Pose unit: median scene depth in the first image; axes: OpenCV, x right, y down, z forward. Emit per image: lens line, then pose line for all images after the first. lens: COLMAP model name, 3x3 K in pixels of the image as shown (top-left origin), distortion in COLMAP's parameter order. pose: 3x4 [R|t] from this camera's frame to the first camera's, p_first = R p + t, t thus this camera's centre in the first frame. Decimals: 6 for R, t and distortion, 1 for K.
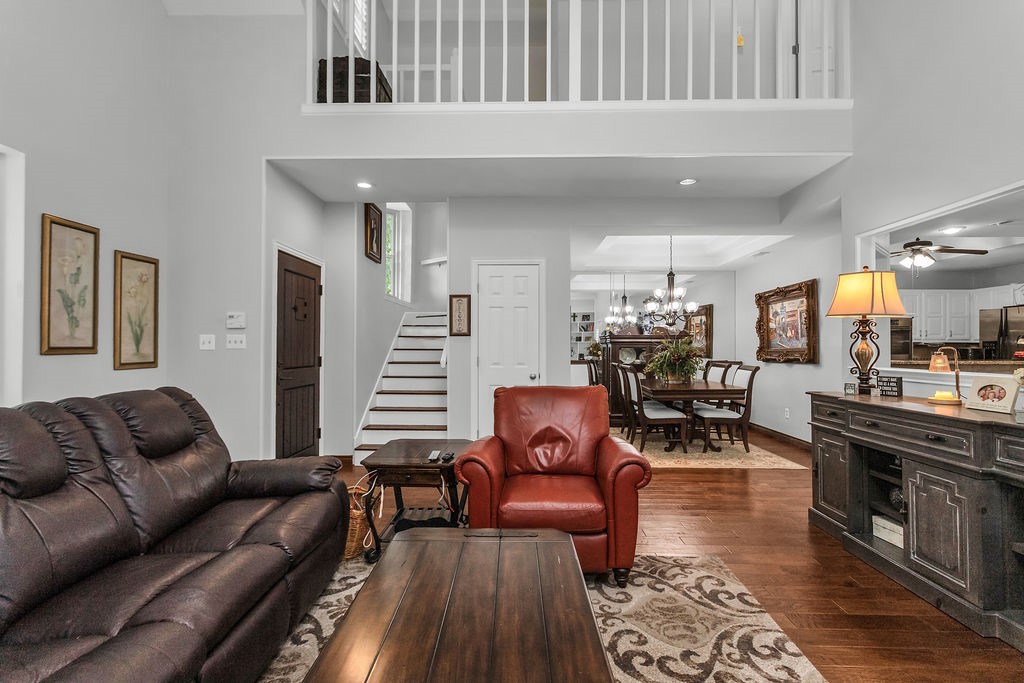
lens RADIAL K [[487.5, 0, 512.0], [0, 487.5, 341.5], [0, 0, 1]] dist [-0.001699, 0.000175]
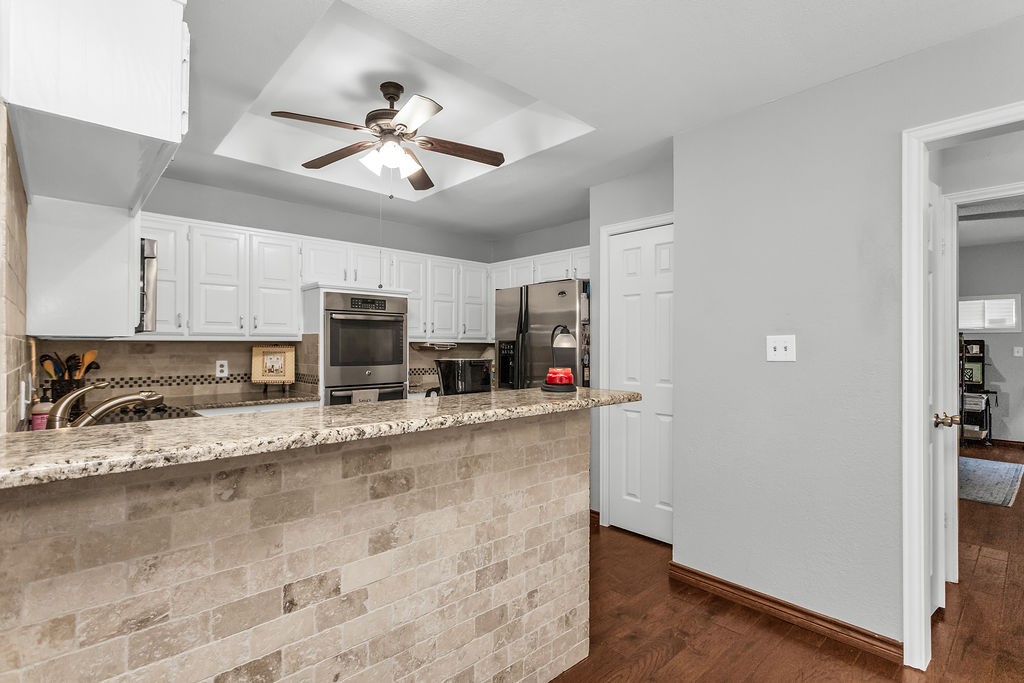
lens RADIAL K [[488.8, 0, 509.0], [0, 488.8, 343.0], [0, 0, 1]] dist [0.001500, 0.000152]
pose [[0.716347, 0.001233, 0.697743, 0.943618], [-0.005523, 0.999977, 0.003904, -0.000396], [-0.697723, -0.006650, 0.716337, 0.950233]]
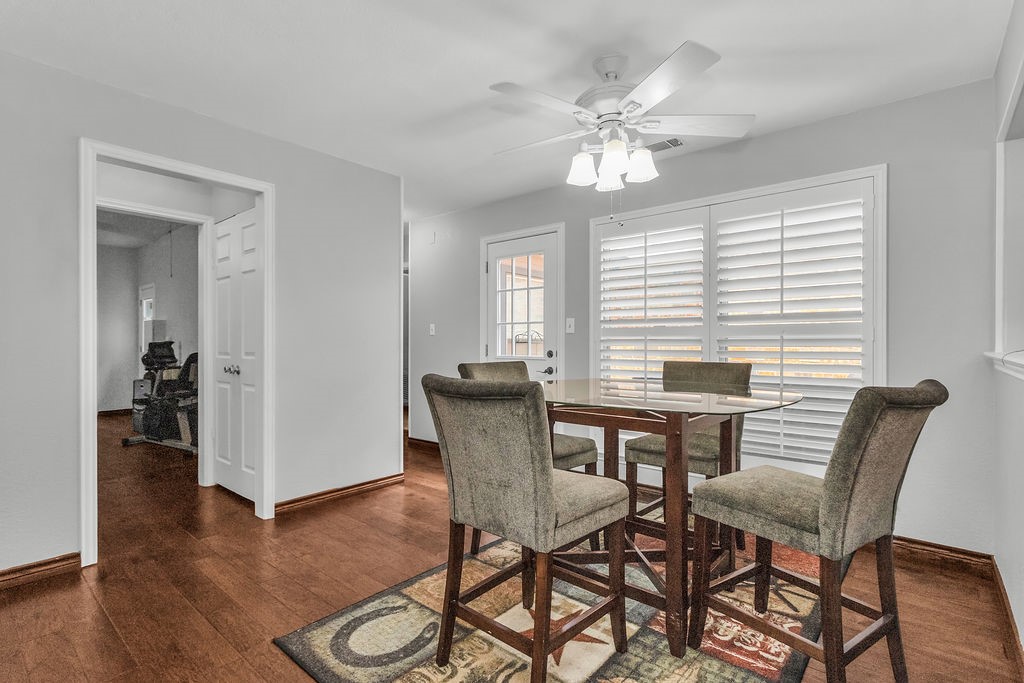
lens RADIAL K [[488.8, 0, 509.0], [0, 488.8, 343.0], [0, 0, 1]] dist [0.001500, 0.000152]
pose [[-0.775702, -0.007589, 0.631054, 0.770134], [-0.010002, 0.999950, -0.000270, 0.037678], [-0.631020, -0.006521, -0.775739, 1.166051]]
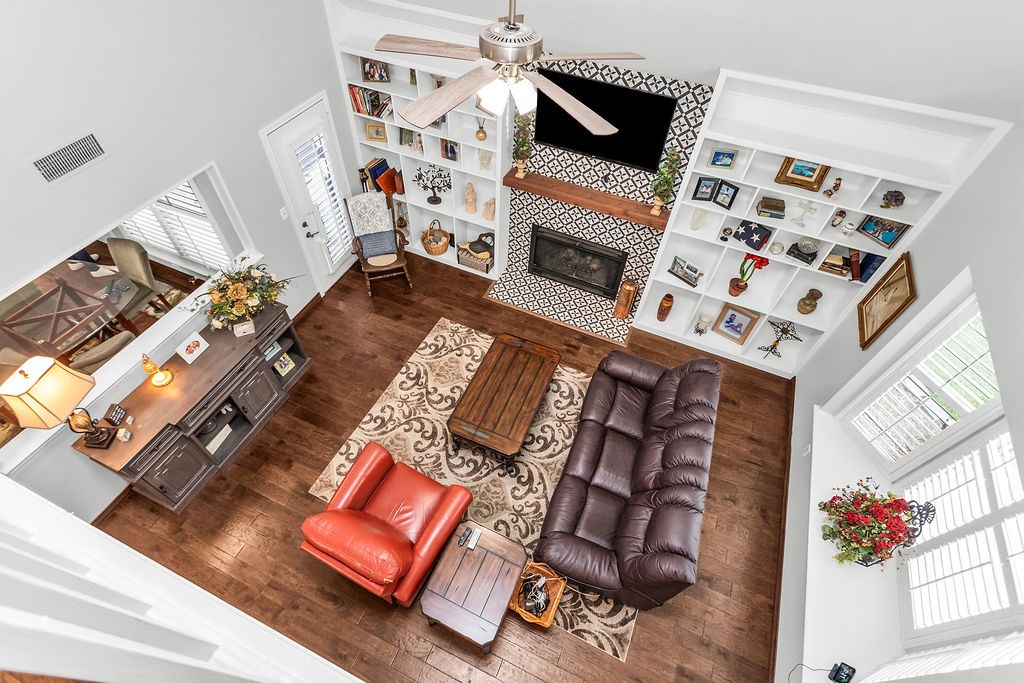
lens RADIAL K [[484.5, 0, 510.1], [0, 484.5, 342.6], [0, 0, 1]] dist [-0.000678, 0.000130]
pose [[-0.924052, -0.318993, 0.210644, -0.250858], [-0.042342, 0.633061, 0.772943, -0.785888], [-0.379914, 0.705321, -0.598488, 0.975784]]
